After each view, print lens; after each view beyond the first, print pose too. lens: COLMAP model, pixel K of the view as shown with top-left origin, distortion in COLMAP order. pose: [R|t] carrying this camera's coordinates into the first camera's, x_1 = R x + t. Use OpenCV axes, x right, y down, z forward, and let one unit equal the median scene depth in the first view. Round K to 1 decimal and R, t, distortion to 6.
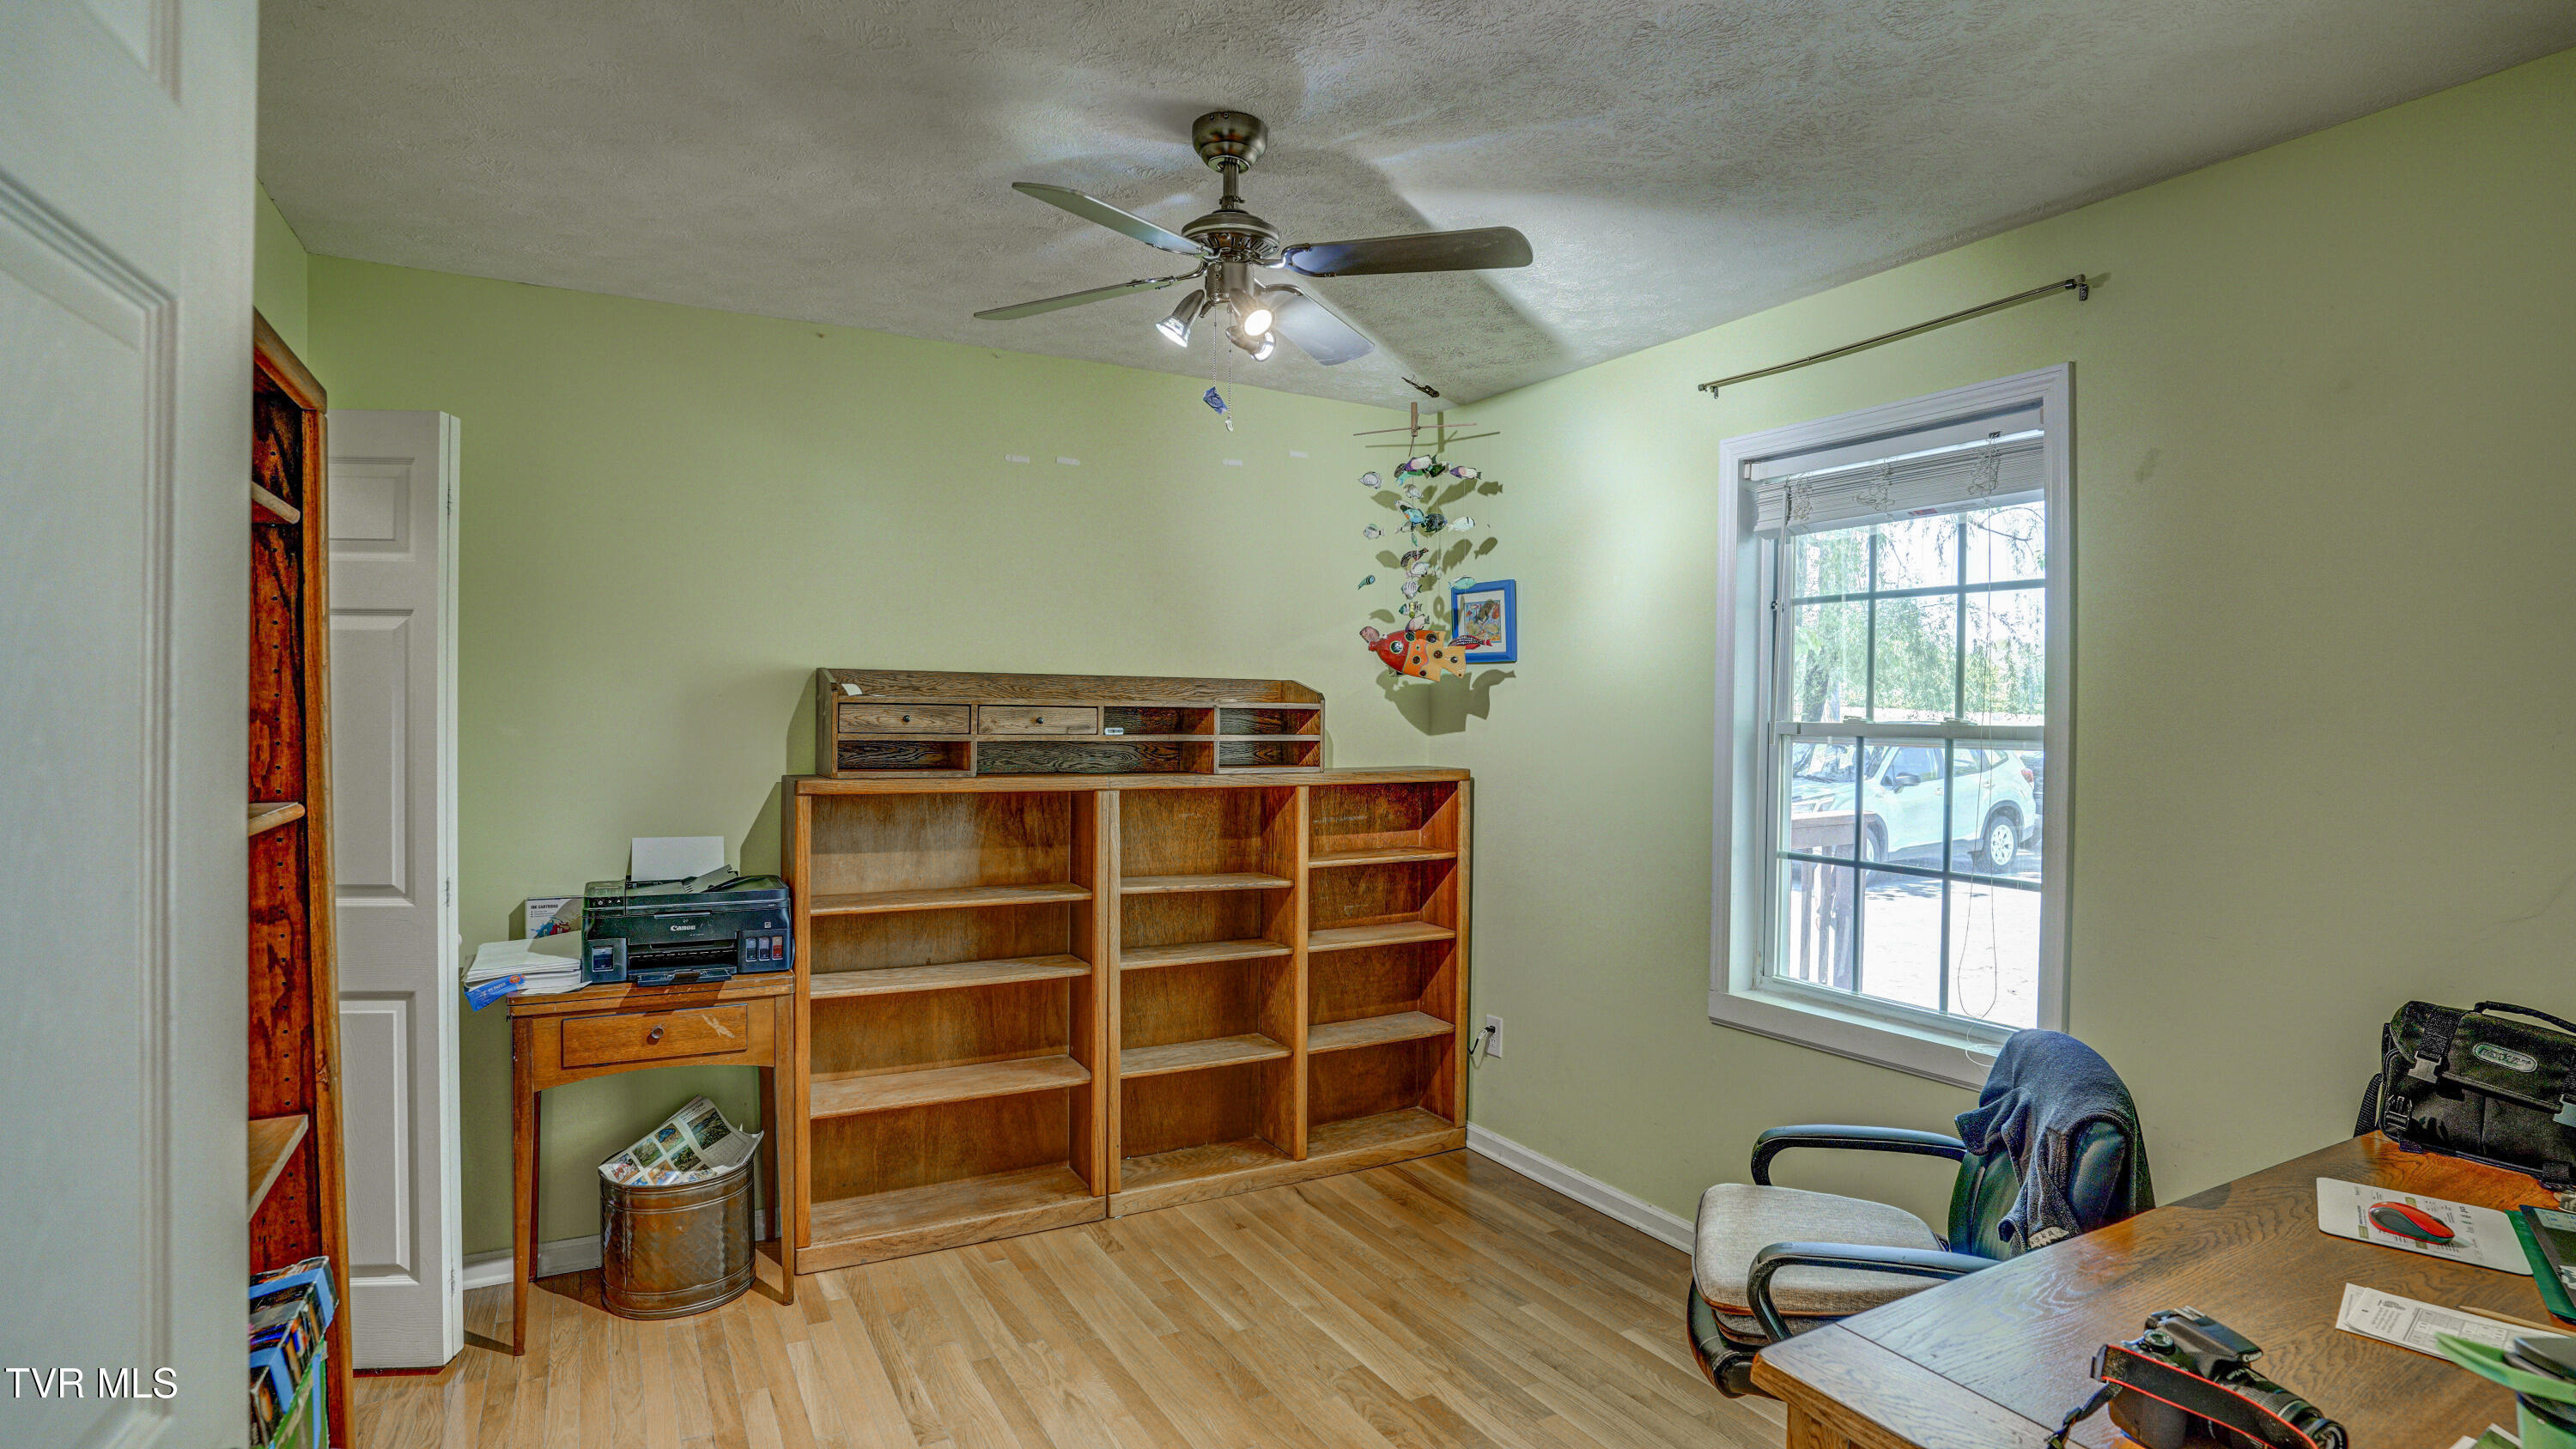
lens RADIAL K [[1309.1, 0, 1288.0], [0, 1309.1, 724.5], [0, 0, 1]] dist [-0.055129, 0.000108]
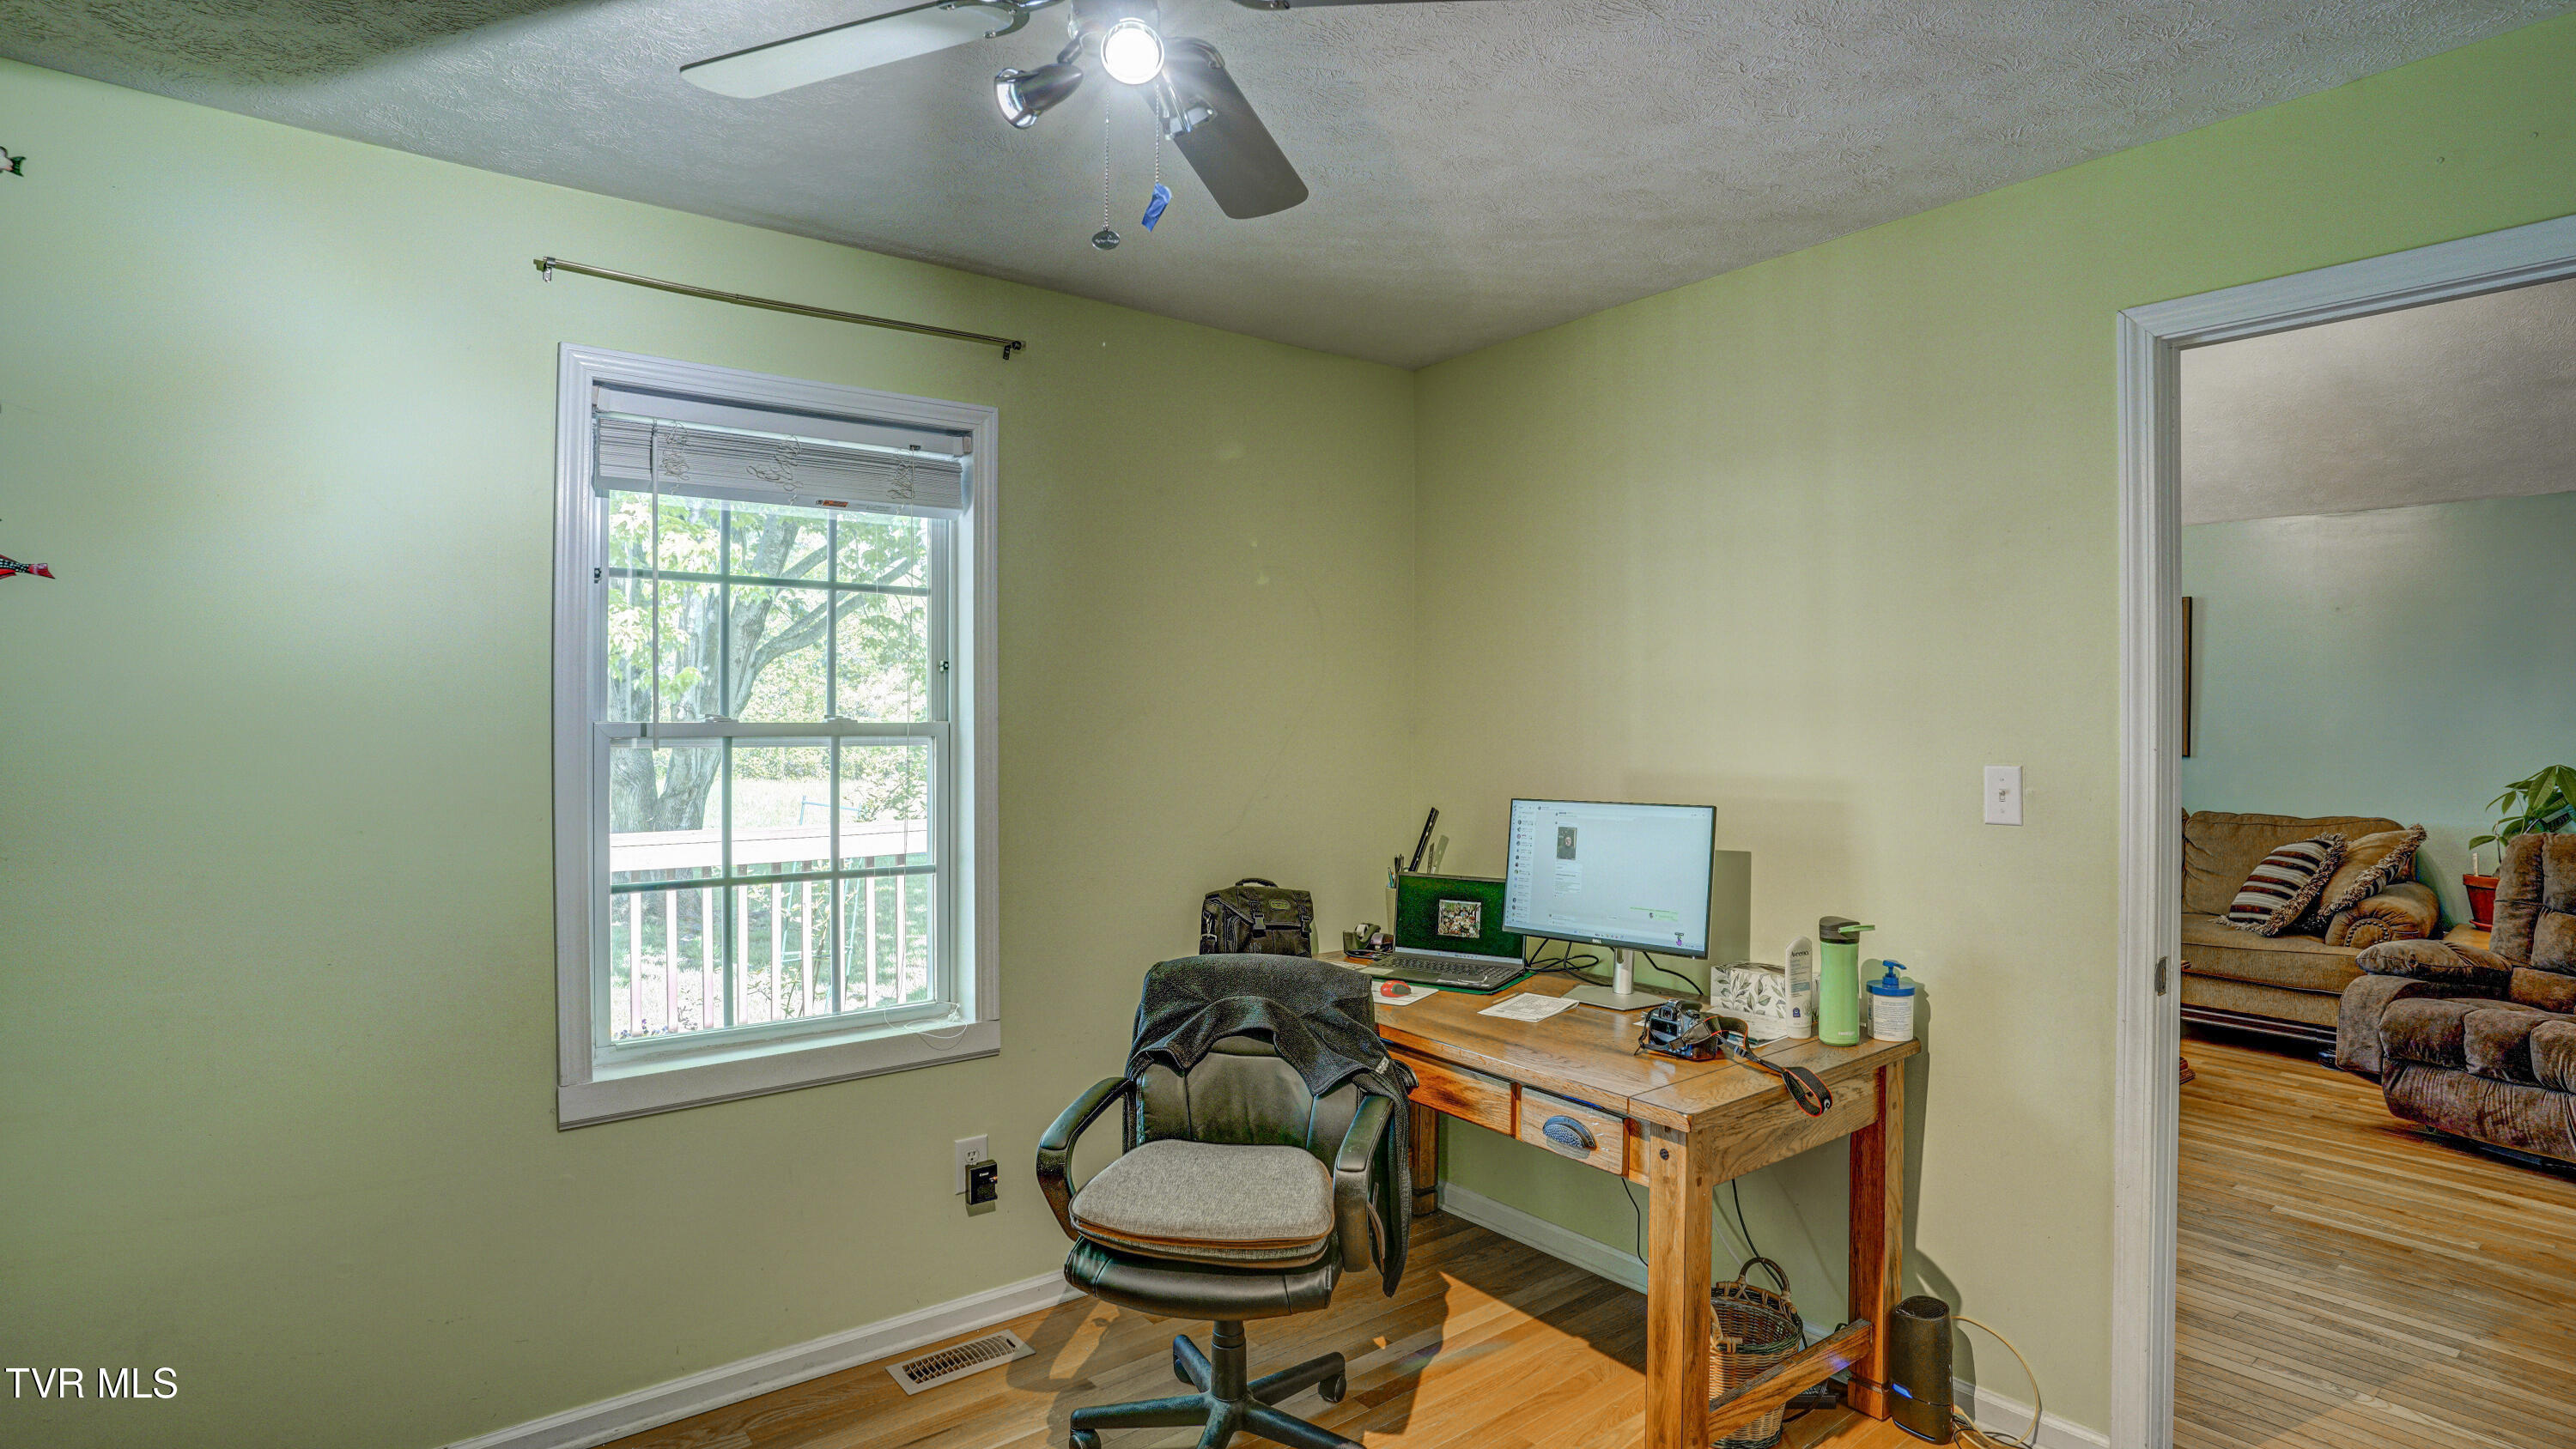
lens RADIAL K [[1304.1, 0, 1240.2], [0, 1304.1, 716.8], [0, 0, 1]] dist [-0.002154, 0.000160]
pose [[-0.146857, -0.012823, 0.989075, -0.458099], [0.011164, 0.999831, 0.014620, -0.012369], [-0.989095, 0.013189, -0.146689, 0.727743]]
